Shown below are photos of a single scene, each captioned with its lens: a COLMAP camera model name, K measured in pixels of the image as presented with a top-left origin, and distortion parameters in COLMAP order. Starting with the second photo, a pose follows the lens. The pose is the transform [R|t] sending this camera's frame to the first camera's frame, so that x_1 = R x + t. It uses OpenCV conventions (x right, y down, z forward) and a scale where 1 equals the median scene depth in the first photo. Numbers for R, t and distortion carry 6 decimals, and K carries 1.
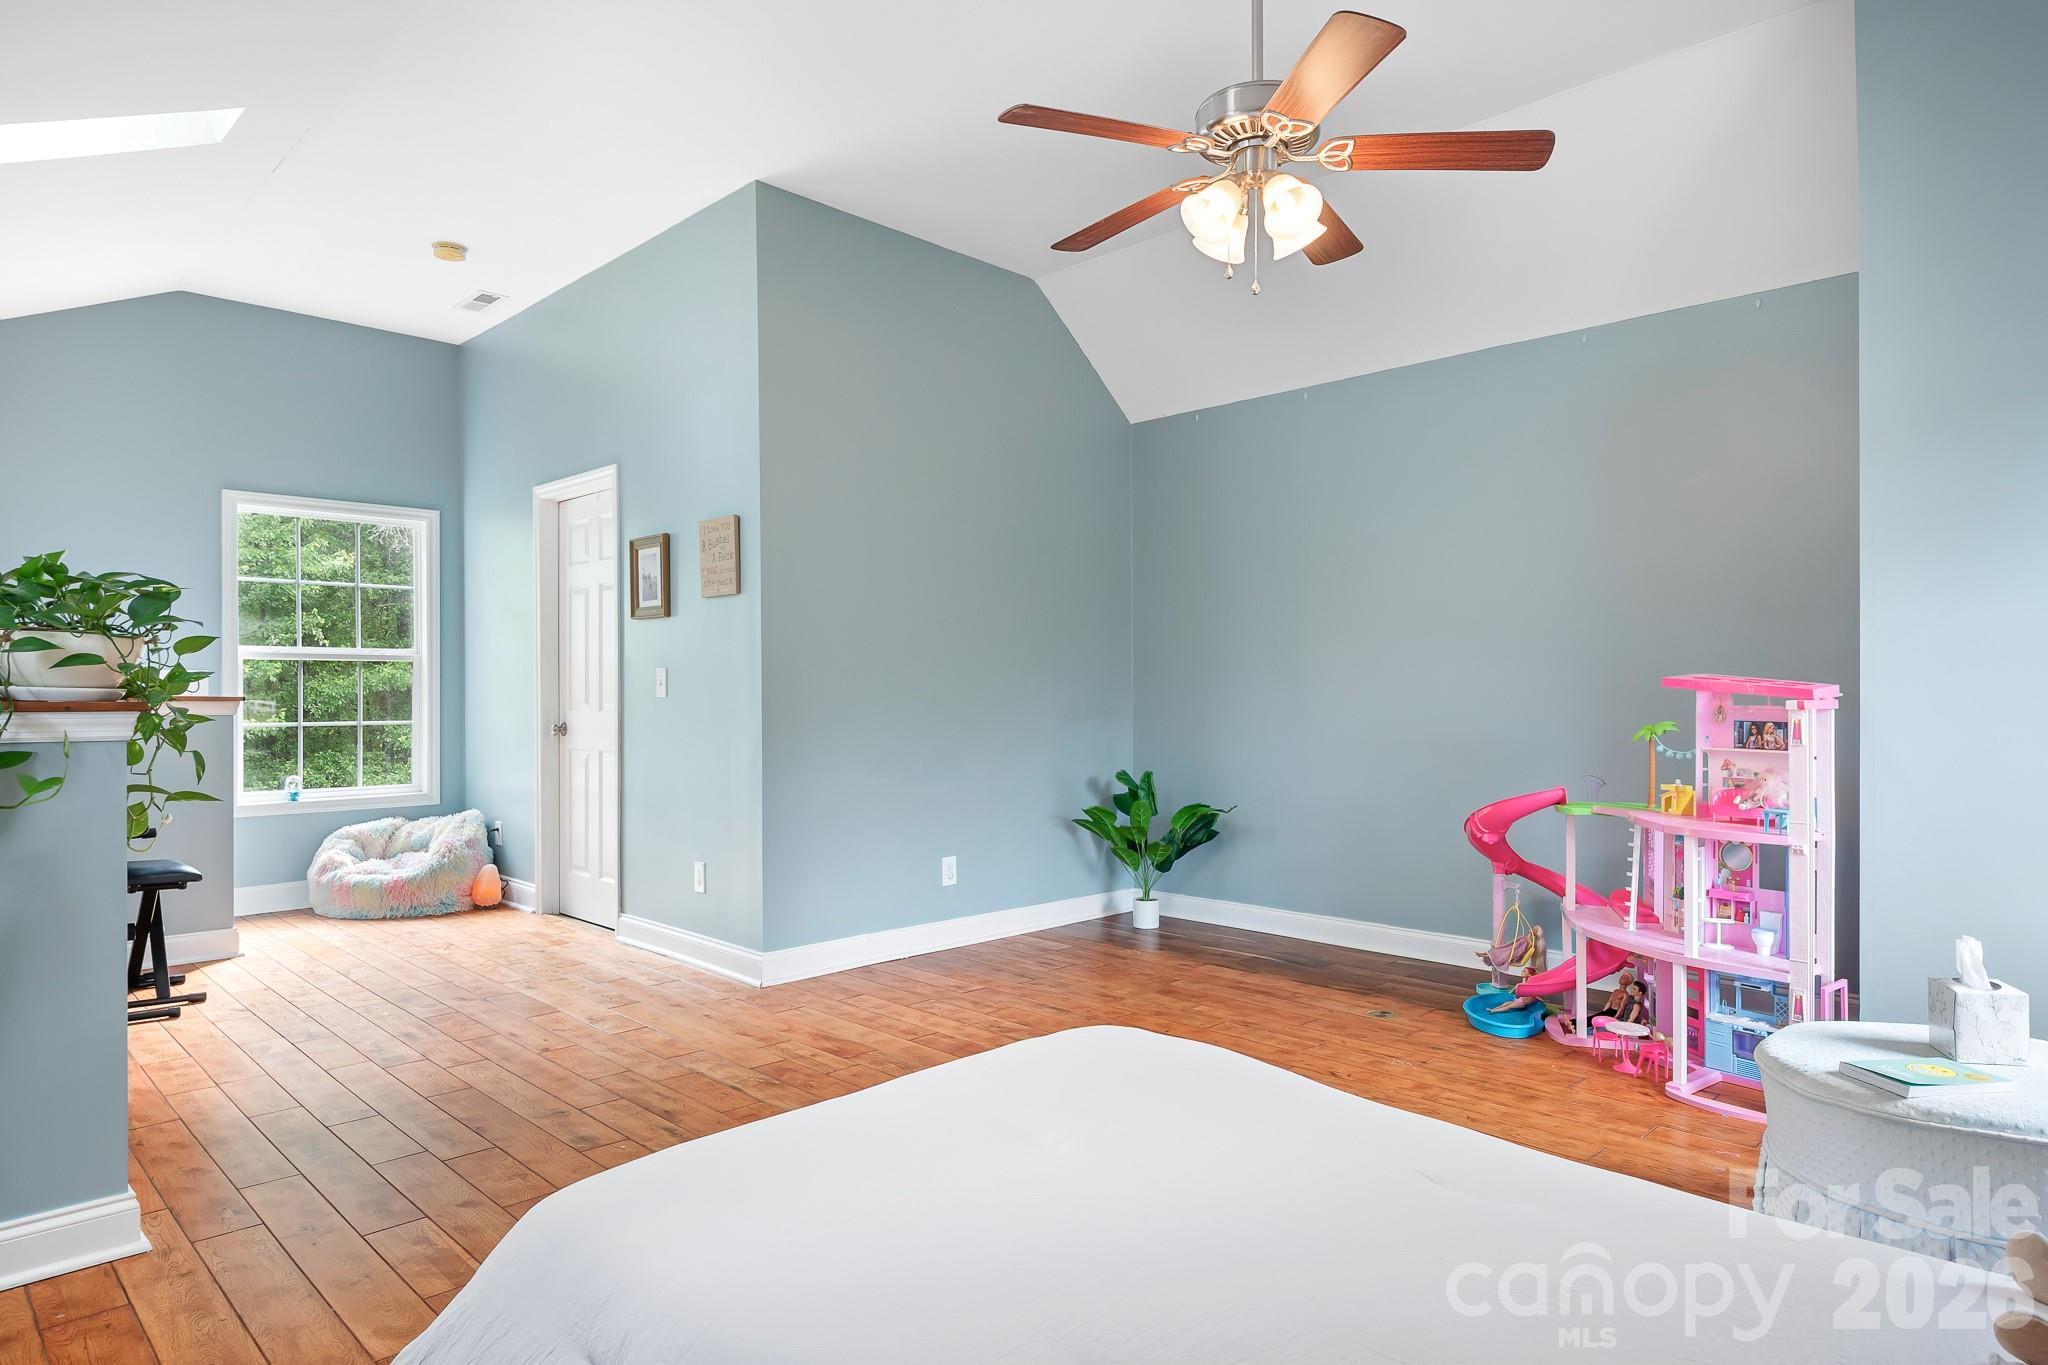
lens RADIAL K [[1202.4, 0, 1019.5], [0, 1202.4, 687.9], [0, 0, 1]] dist [0.000654, 0.000087]
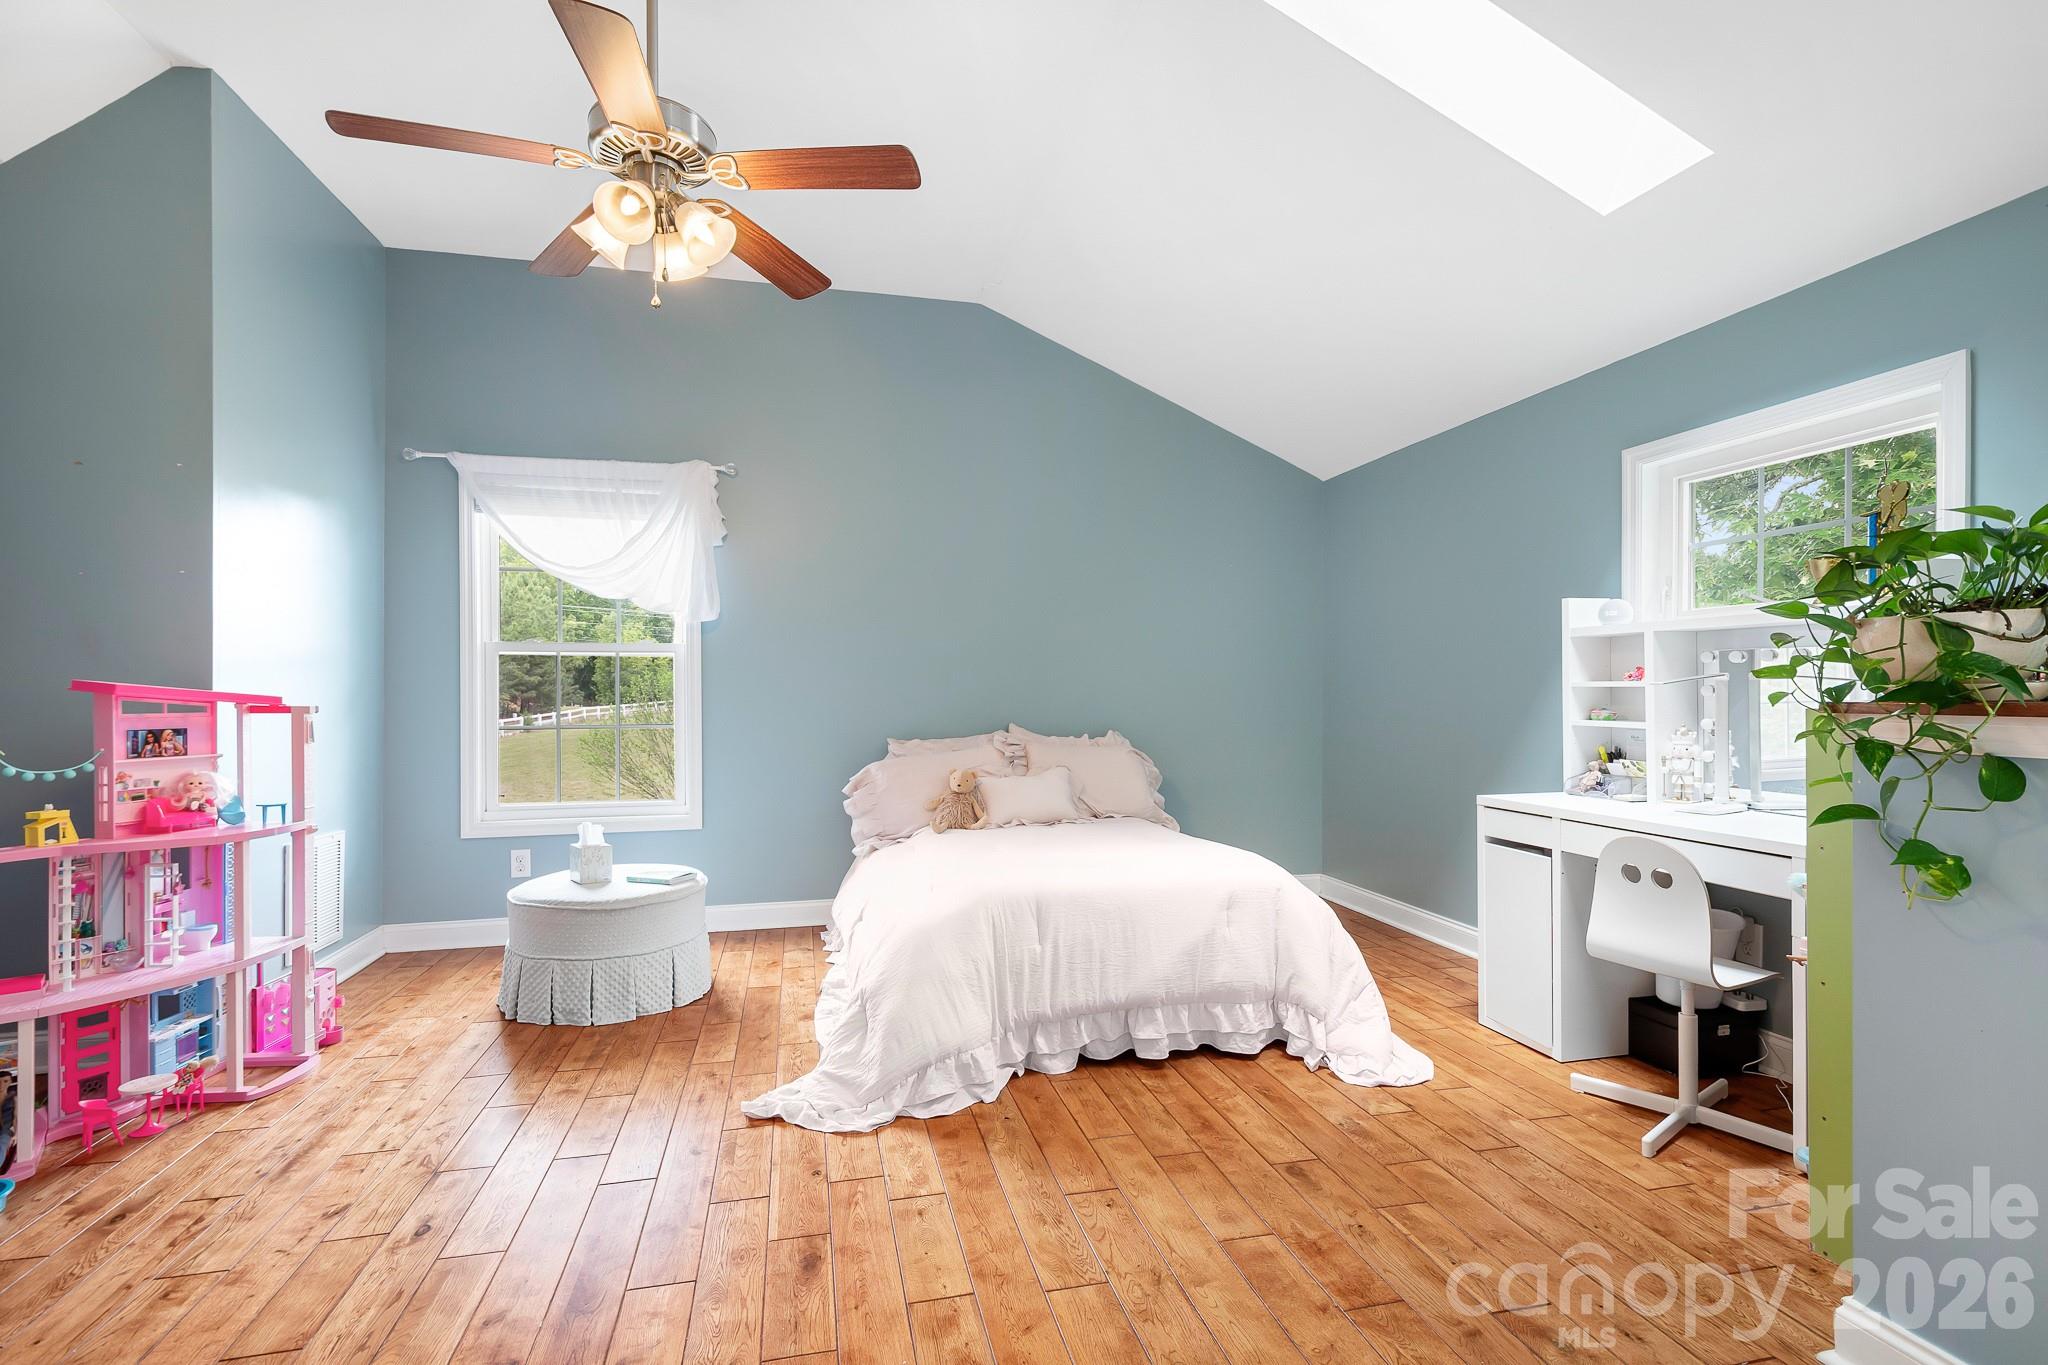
lens RADIAL K [[929.2, 0, 1023.2], [0, 929.2, 688.8], [0, 0, 1]] dist [-0.001281, -0.000187]
pose [[-0.852512, -0.000597, 0.522707, -0.409108], [-0.004618, 0.999969, -0.006390, -0.004584], [-0.522687, -0.007861, -0.852488, 1.281126]]
